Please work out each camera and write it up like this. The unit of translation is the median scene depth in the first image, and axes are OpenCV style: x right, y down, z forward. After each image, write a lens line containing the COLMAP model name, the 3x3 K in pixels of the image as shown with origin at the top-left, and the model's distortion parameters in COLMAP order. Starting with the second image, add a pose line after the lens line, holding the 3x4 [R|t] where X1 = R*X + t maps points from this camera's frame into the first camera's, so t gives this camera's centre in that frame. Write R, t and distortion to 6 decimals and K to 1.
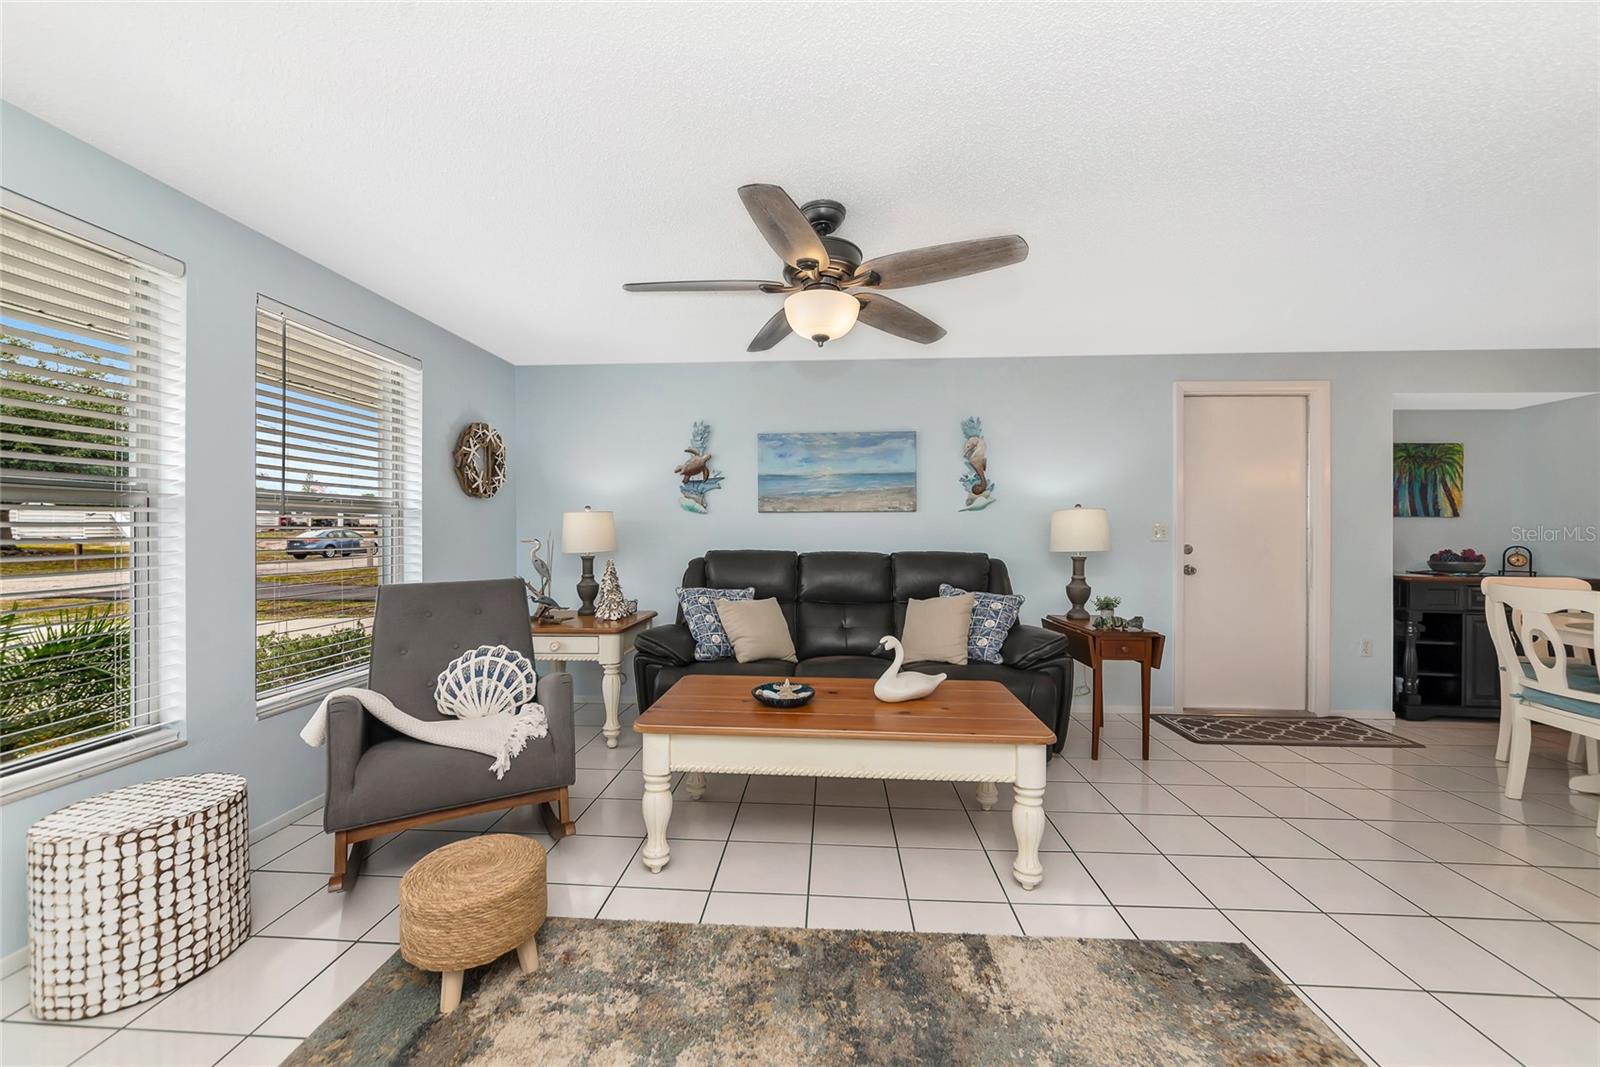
lens RADIAL K [[600.8, 0, 801.6], [0, 600.8, 527.2], [0, 0, 1]] dist [-0.007461, 0.000870]
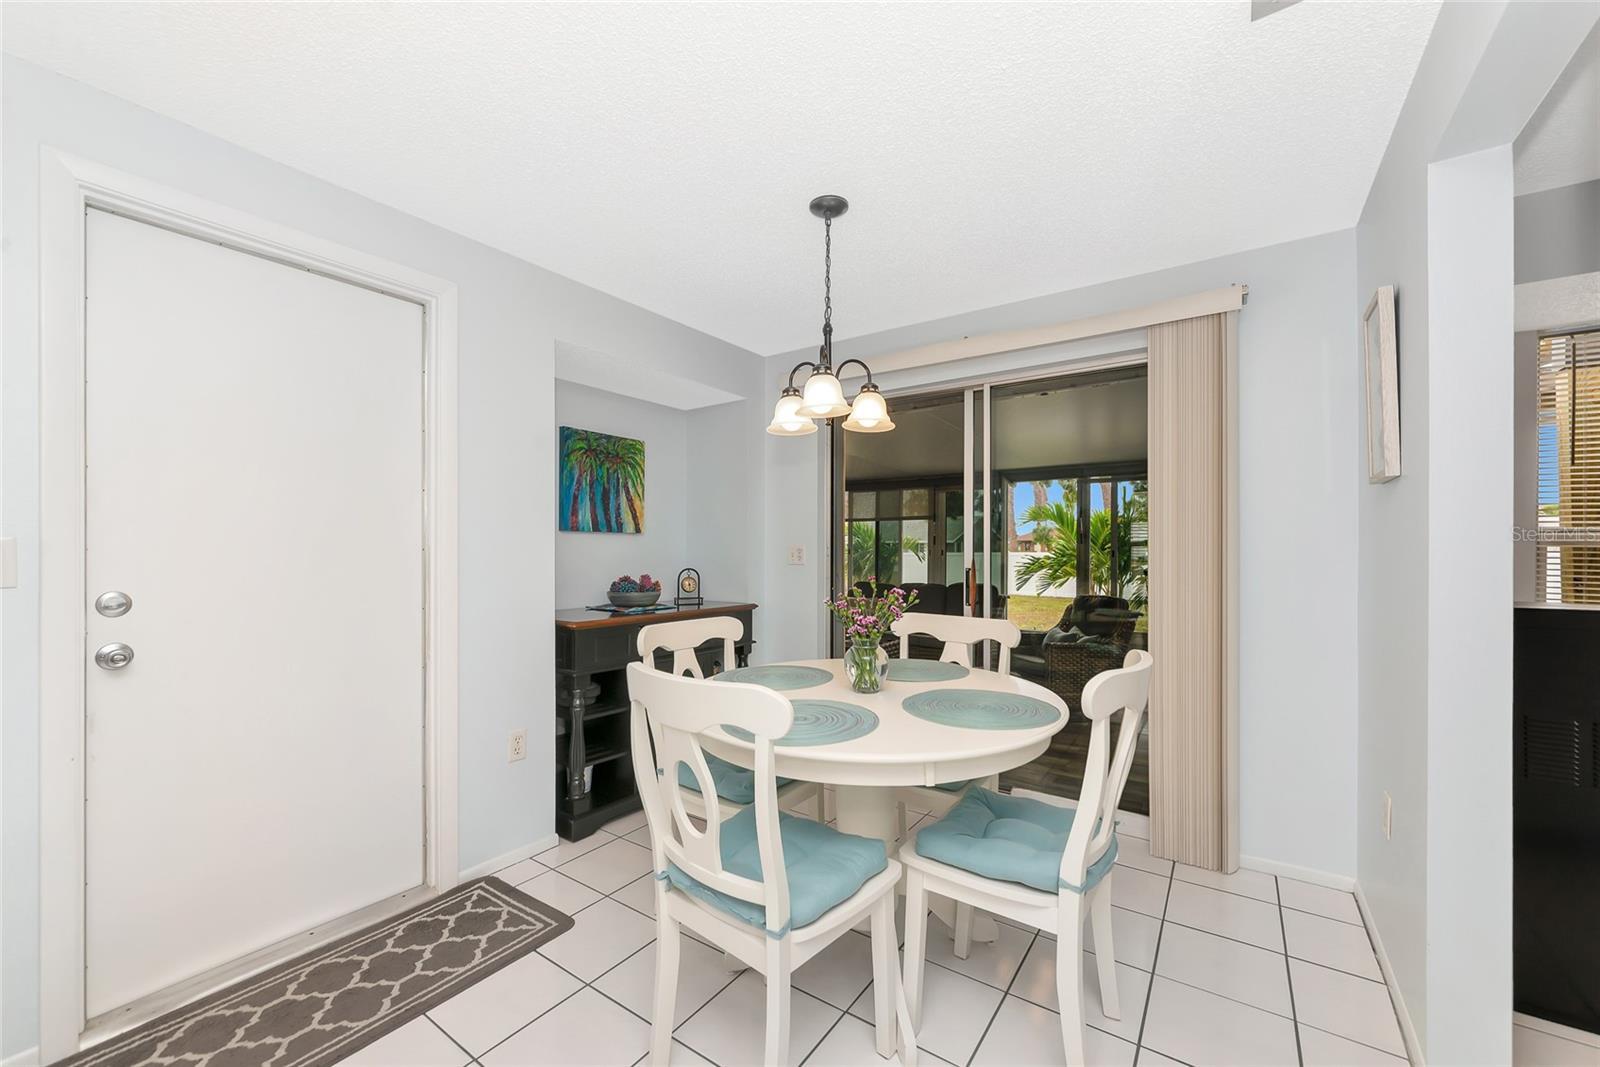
lens RADIAL K [[625.2, 0, 789.1], [0, 625.2, 550.8], [0, 0, 1]] dist [-0.000179, 0.000728]
pose [[0.532623, -0.007181, 0.846322, 0.602330], [-0.002837, 0.999943, 0.010270, -0.003760], [-0.846348, -0.007871, 0.532572, 0.464868]]
